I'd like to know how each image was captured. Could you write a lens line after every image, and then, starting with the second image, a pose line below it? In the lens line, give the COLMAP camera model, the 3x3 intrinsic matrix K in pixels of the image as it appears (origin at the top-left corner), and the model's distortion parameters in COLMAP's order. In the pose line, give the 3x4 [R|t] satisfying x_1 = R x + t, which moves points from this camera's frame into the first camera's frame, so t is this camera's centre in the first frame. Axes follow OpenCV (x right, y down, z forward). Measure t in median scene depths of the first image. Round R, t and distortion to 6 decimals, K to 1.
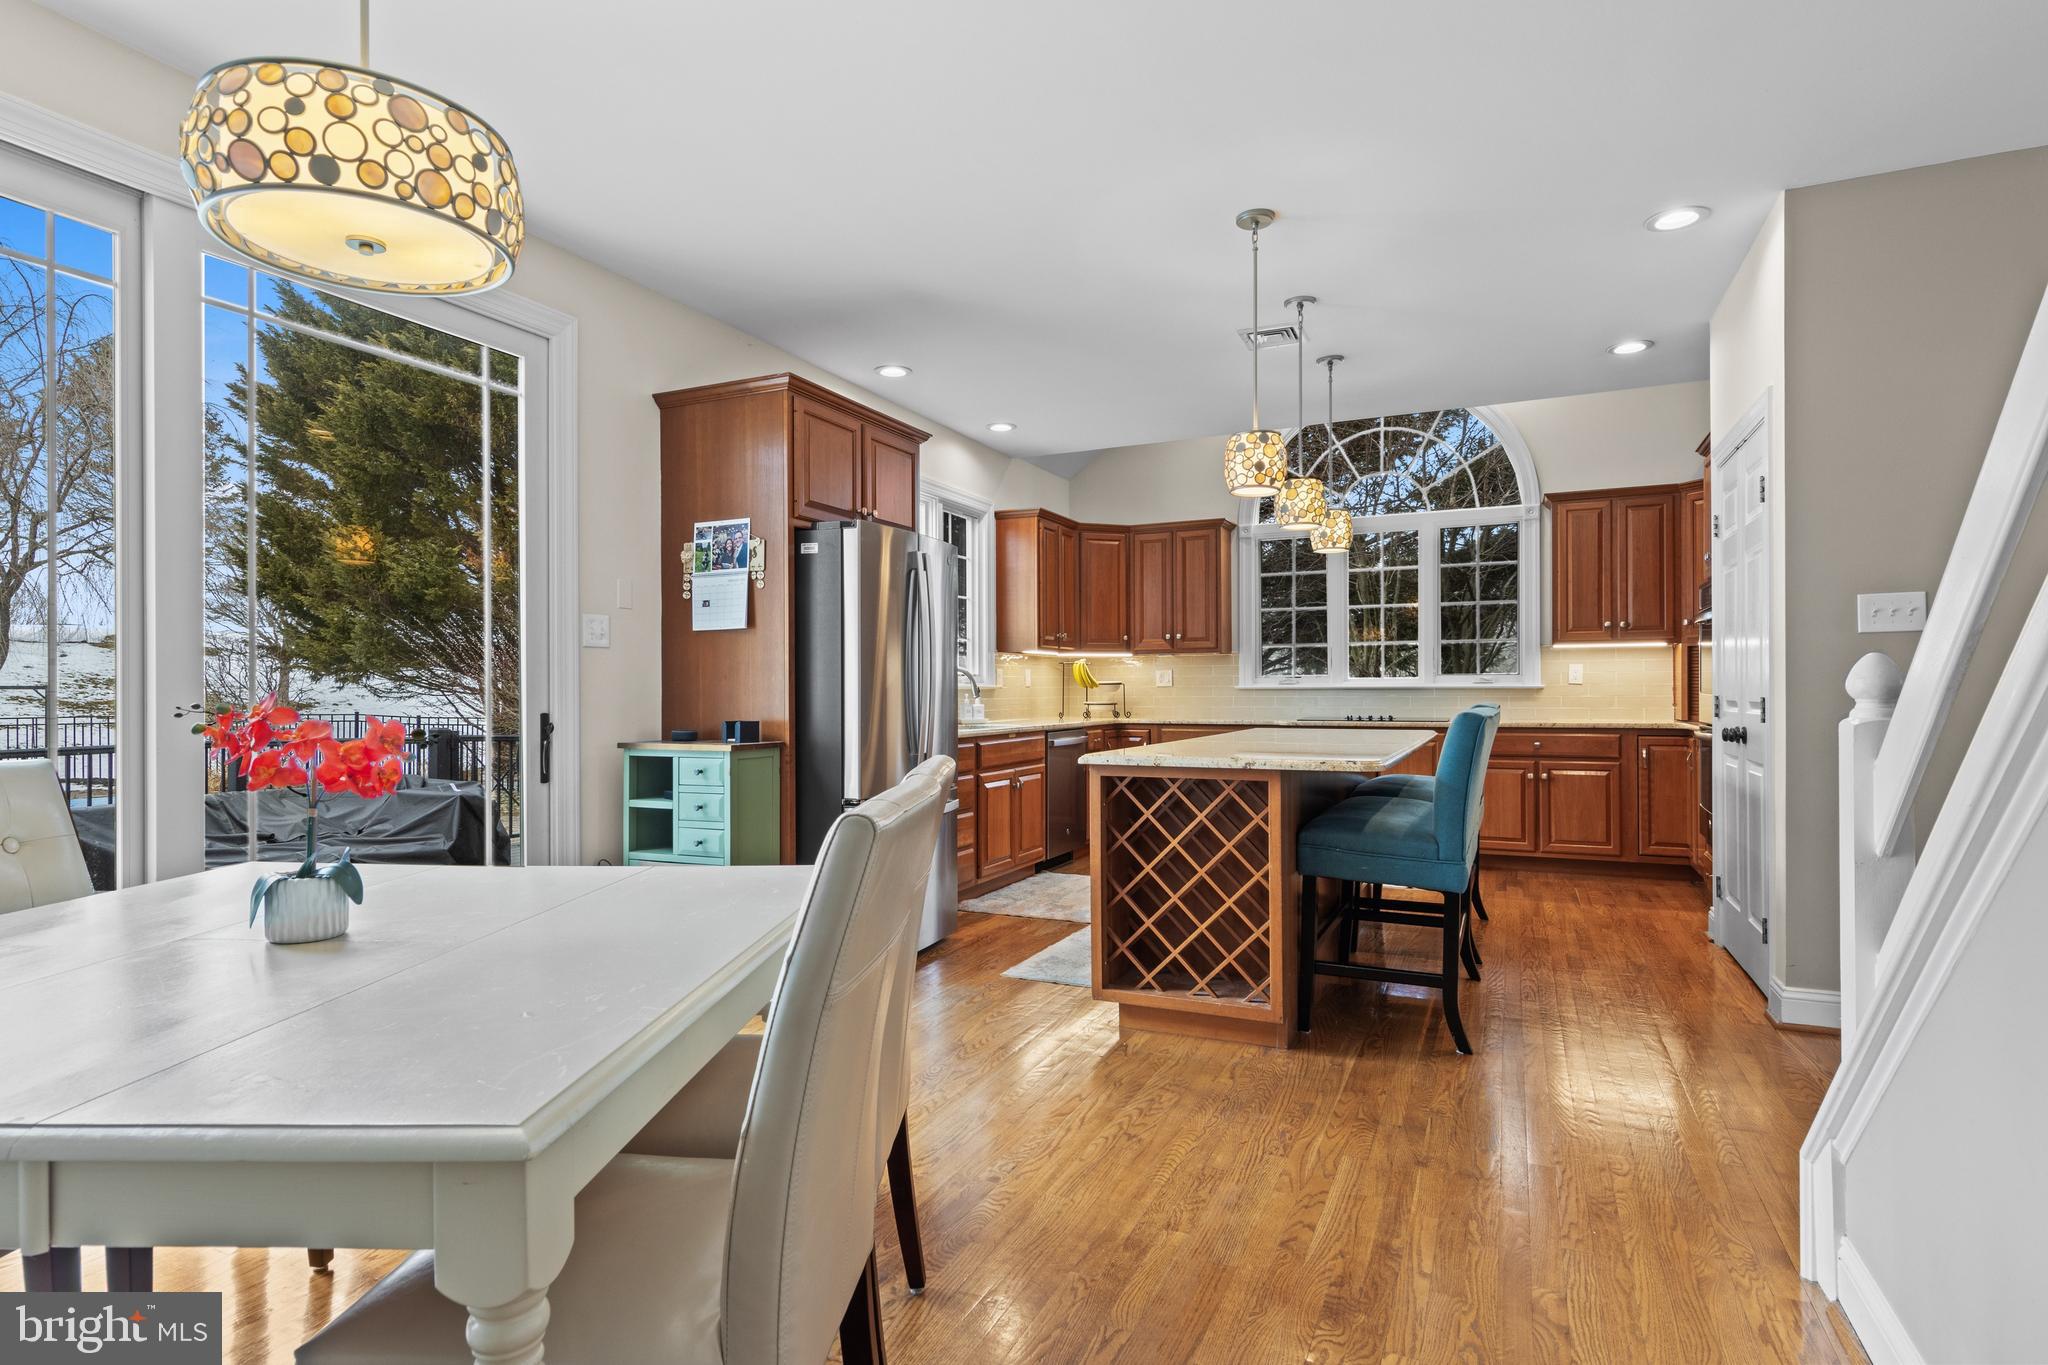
lens RADIAL K [[1042.5, 0, 1024.0], [0, 1042.5, 684.5], [0, 0, 1]] dist [-0.001001, 0.000146]
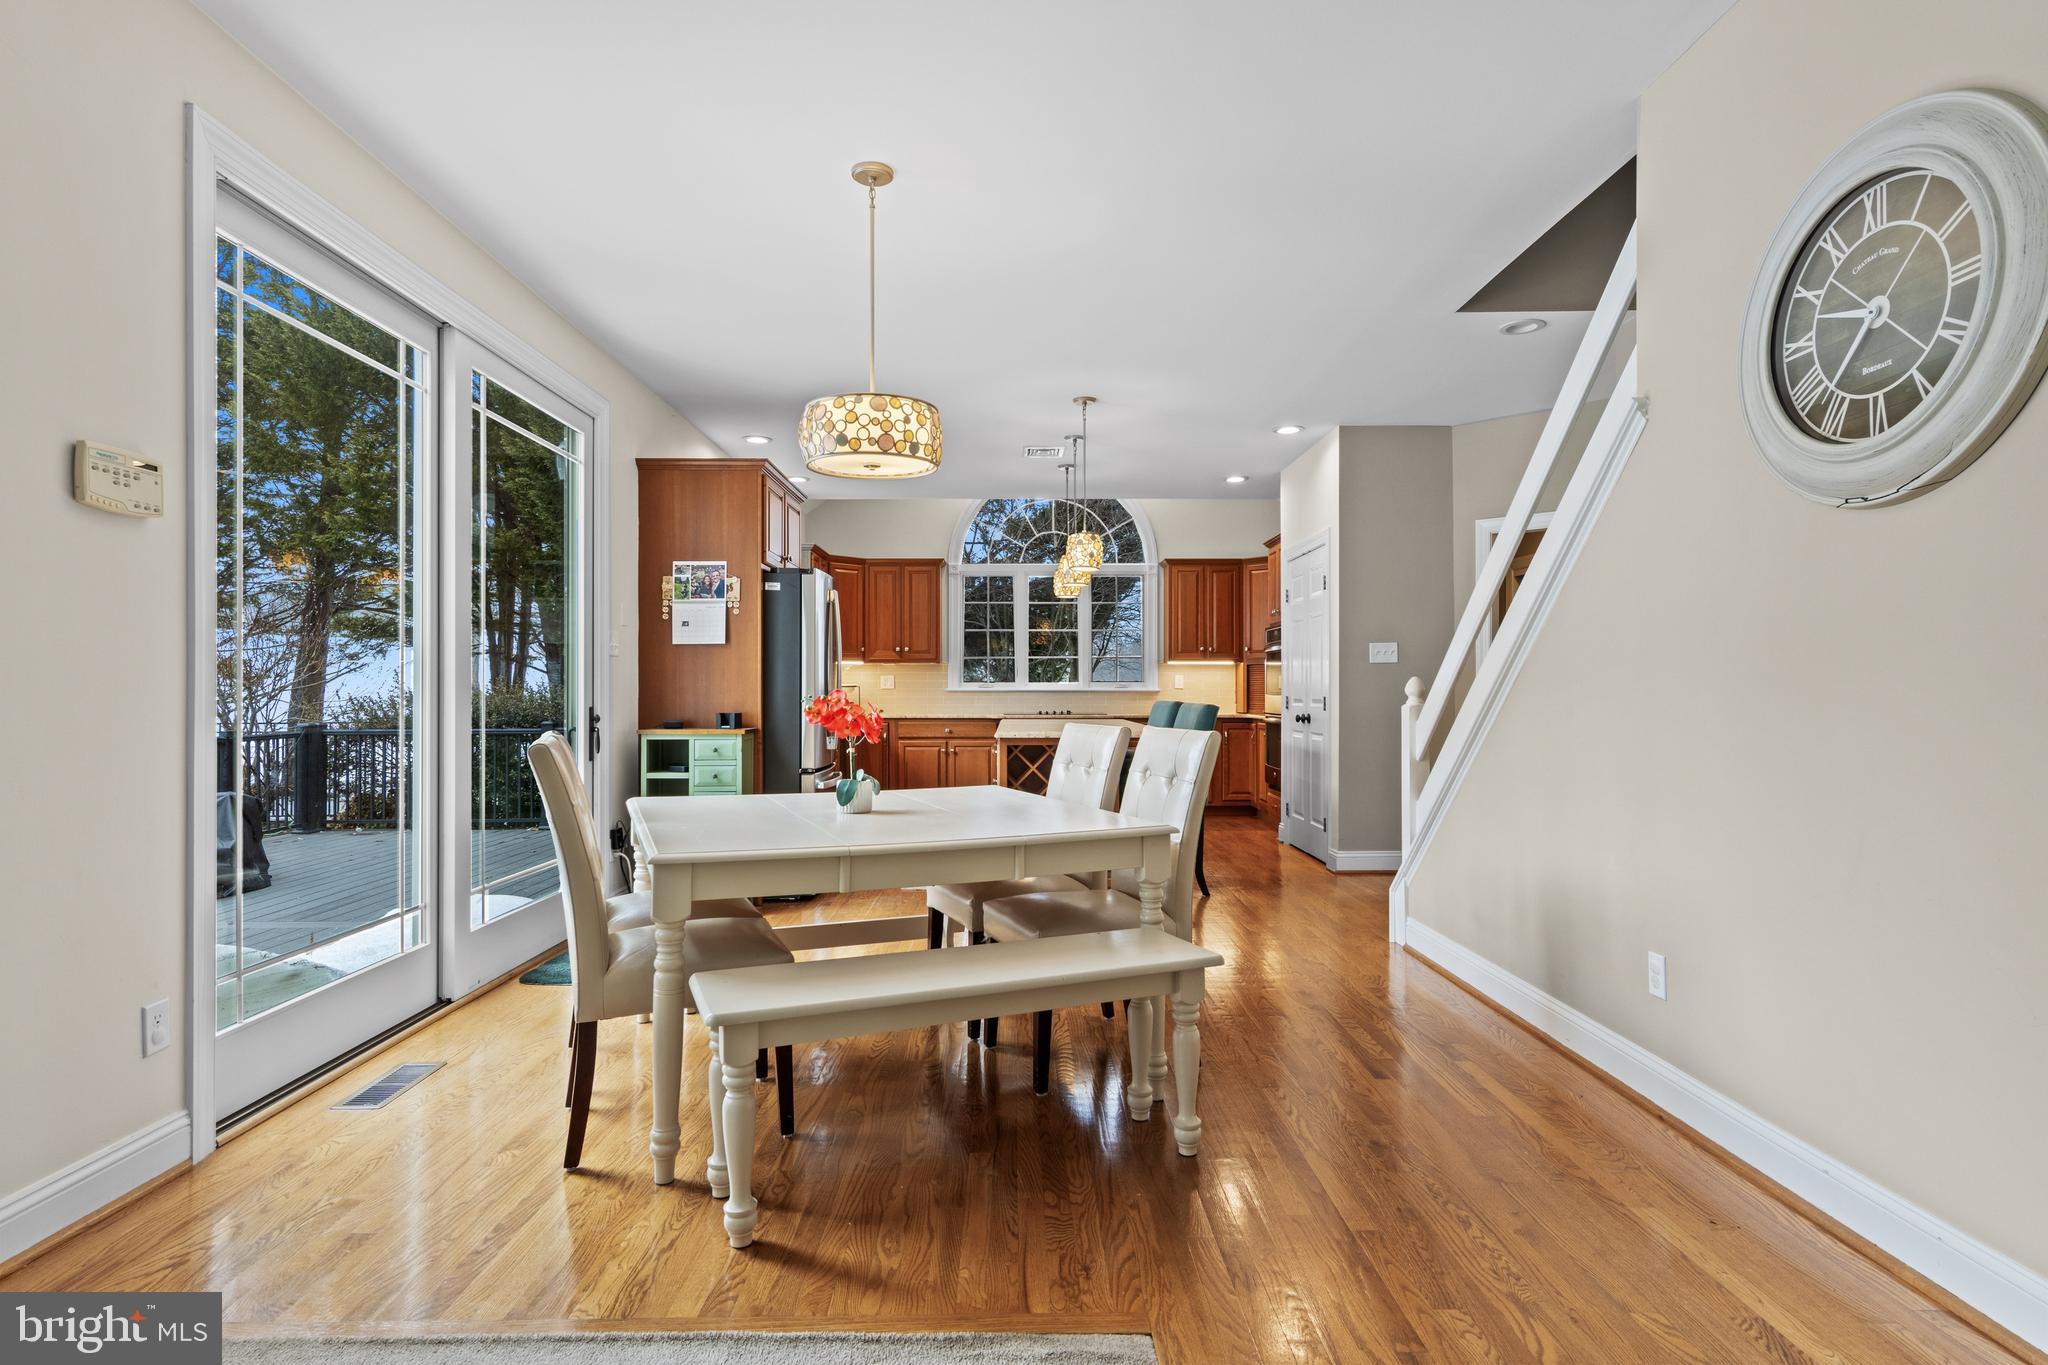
lens RADIAL K [[1042.5, 0, 1023.4], [0, 1042.5, 687.5], [0, 0, 1]] dist [-0.001001, 0.000146]
pose [[0.902734, 0.006173, 0.430155, -0.481693], [-0.006349, 0.999979, -0.001024, 0.001183], [-0.430153, -0.001807, 0.902754, -0.363820]]
